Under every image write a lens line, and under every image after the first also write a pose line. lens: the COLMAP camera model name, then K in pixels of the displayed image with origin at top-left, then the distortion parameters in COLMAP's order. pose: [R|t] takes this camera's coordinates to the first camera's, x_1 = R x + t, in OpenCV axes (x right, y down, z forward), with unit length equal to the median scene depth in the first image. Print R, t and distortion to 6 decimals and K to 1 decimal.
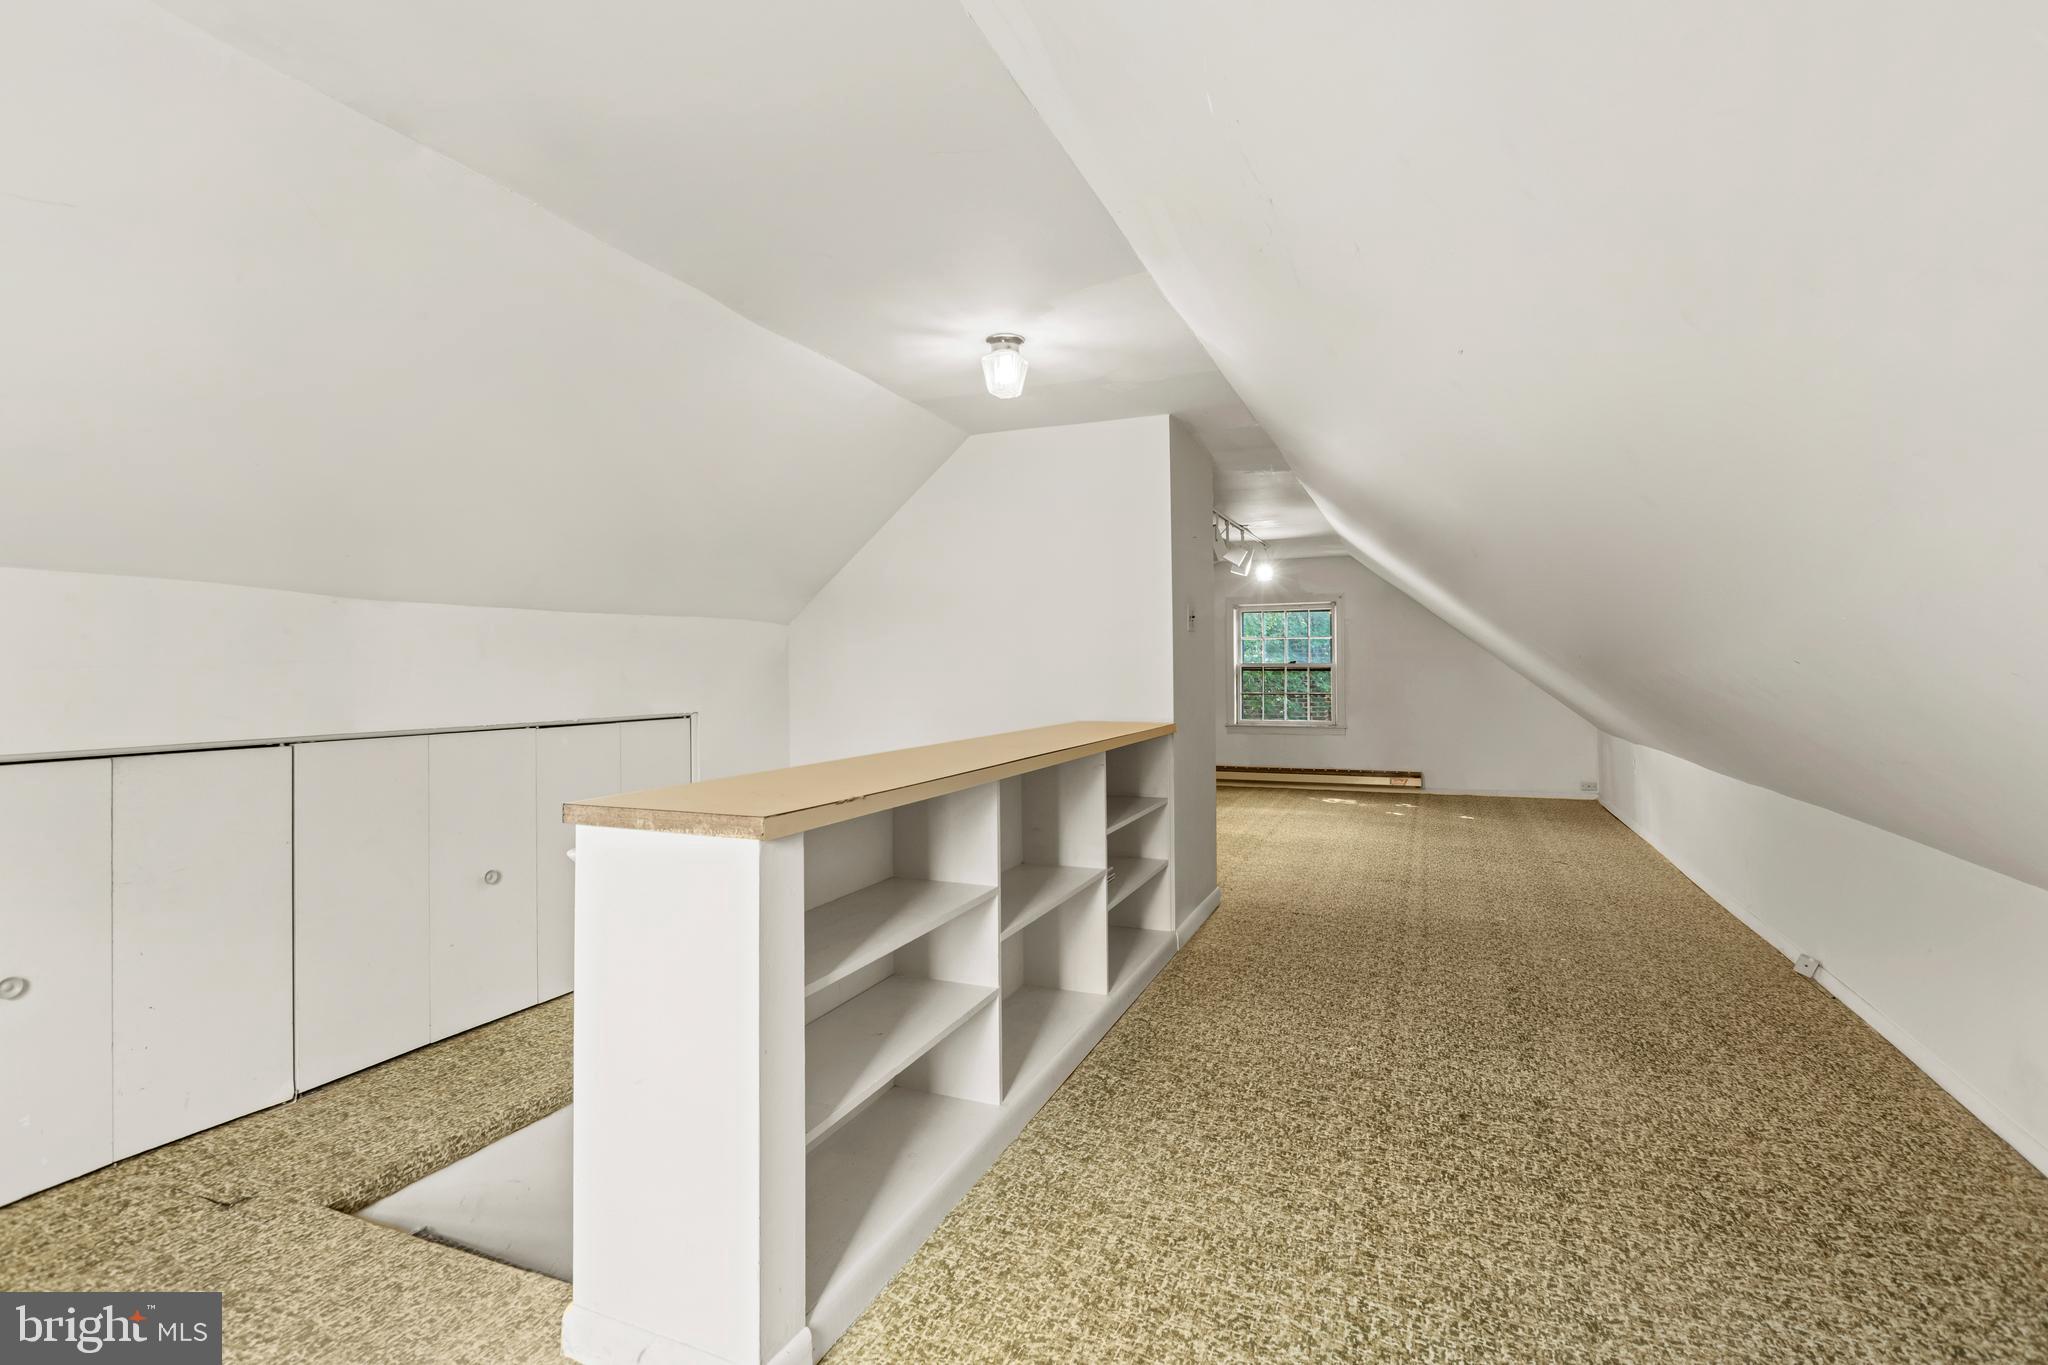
lens RADIAL K [[940.2, 0, 1031.5], [0, 940.2, 678.2], [0, 0, 1]] dist [-0.000251, -0.001886]
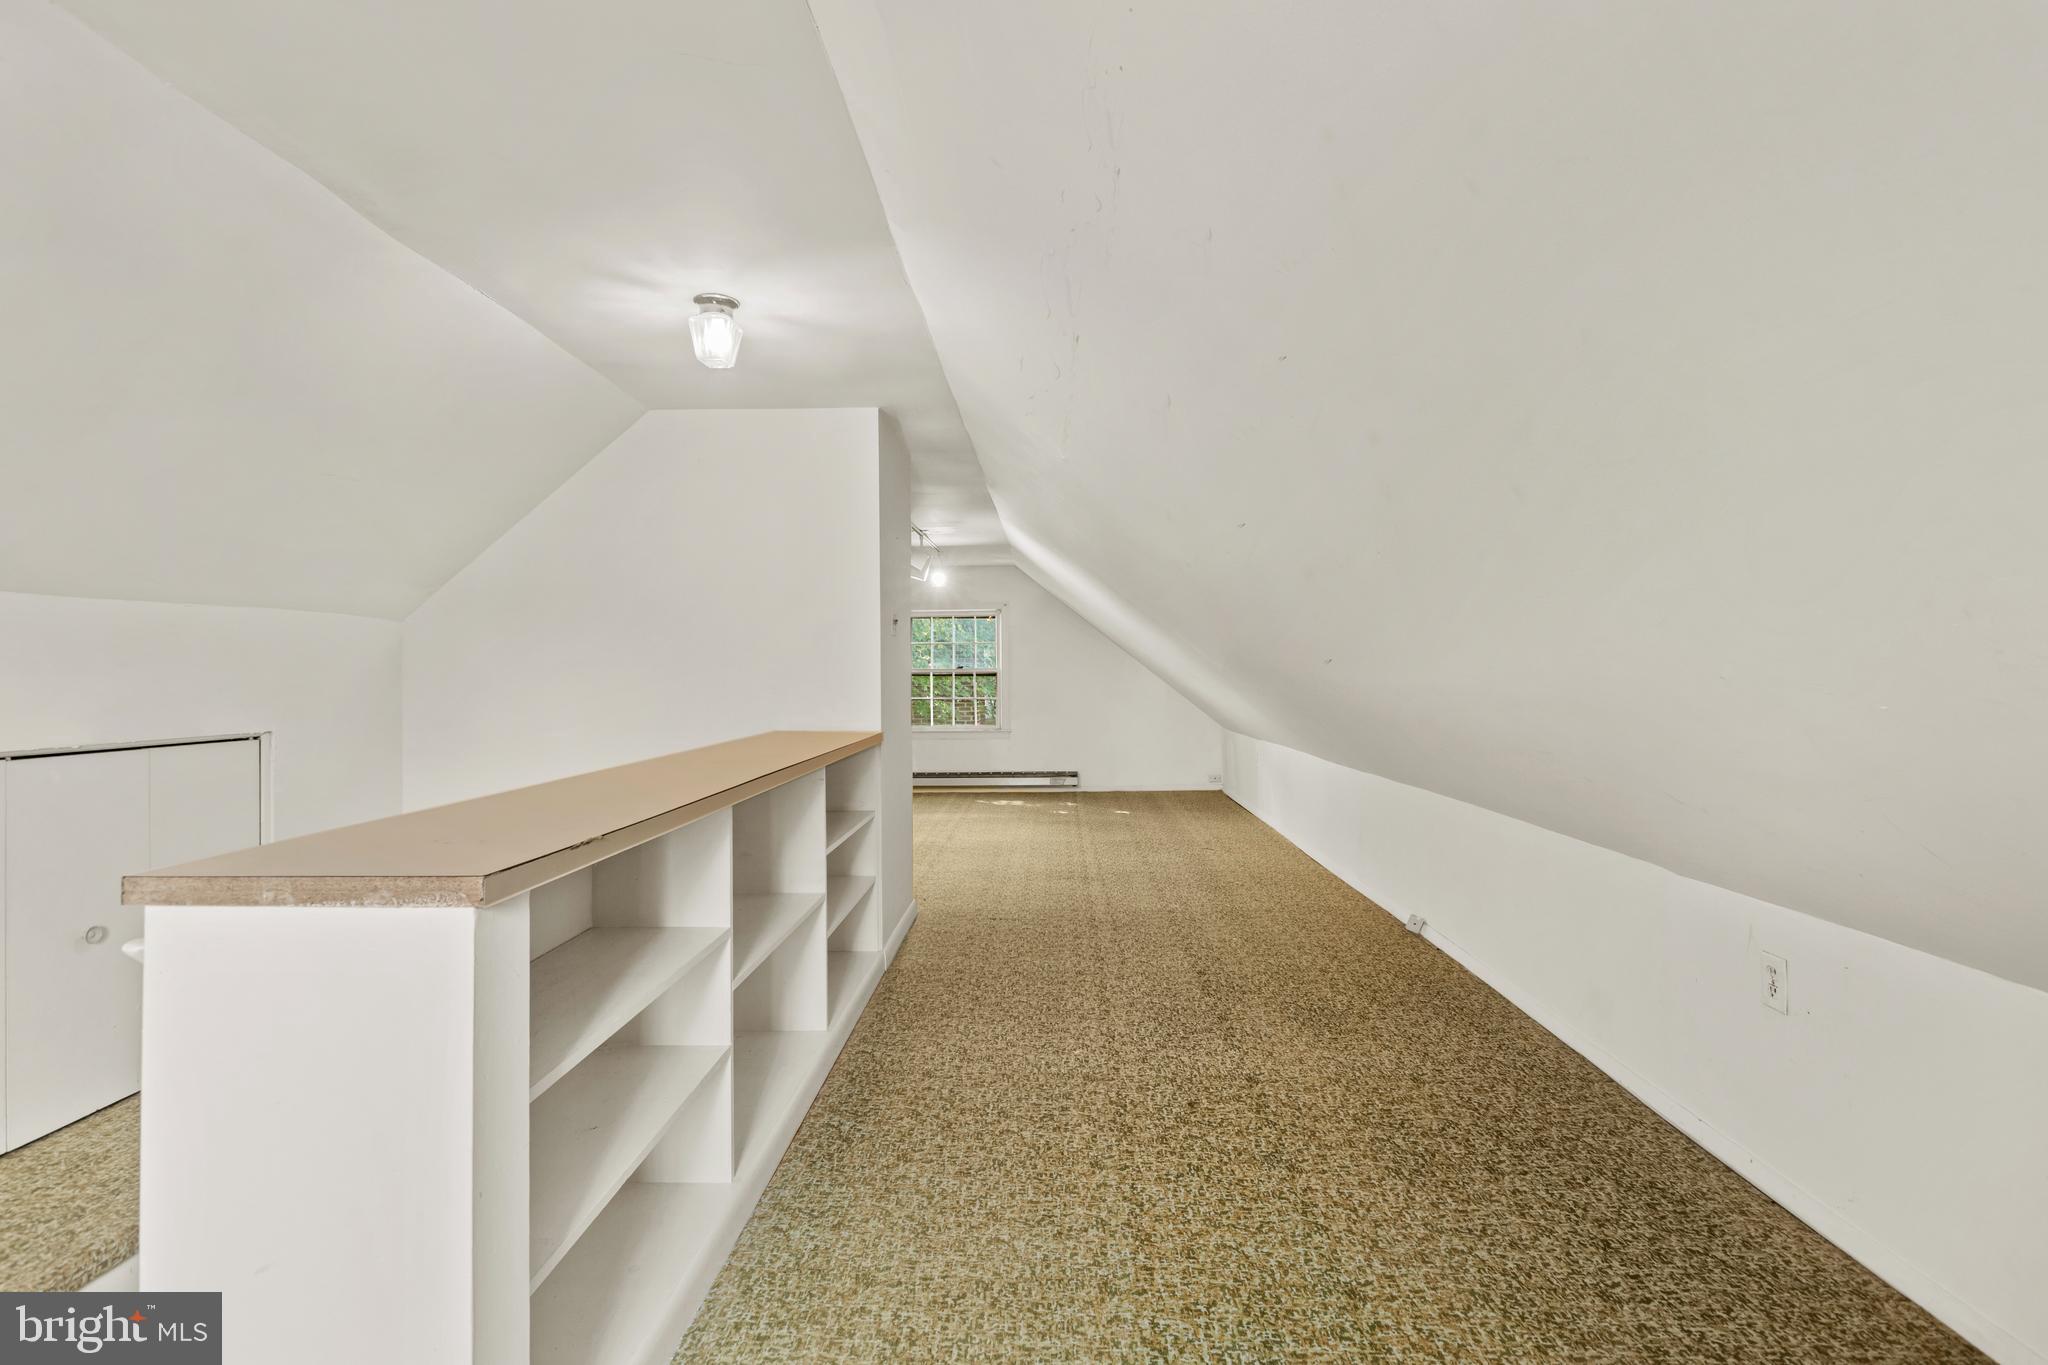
lens RADIAL K [[940.2, 0, 1021.6], [0, 940.2, 671.9], [0, 0, 1]] dist [-0.000251, -0.001886]
pose [[0.933379, -0.000598, 0.358891, -0.092114], [0.005284, 0.999913, -0.012075, -0.000499], [-0.358853, 0.013167, 0.933301, 0.094490]]
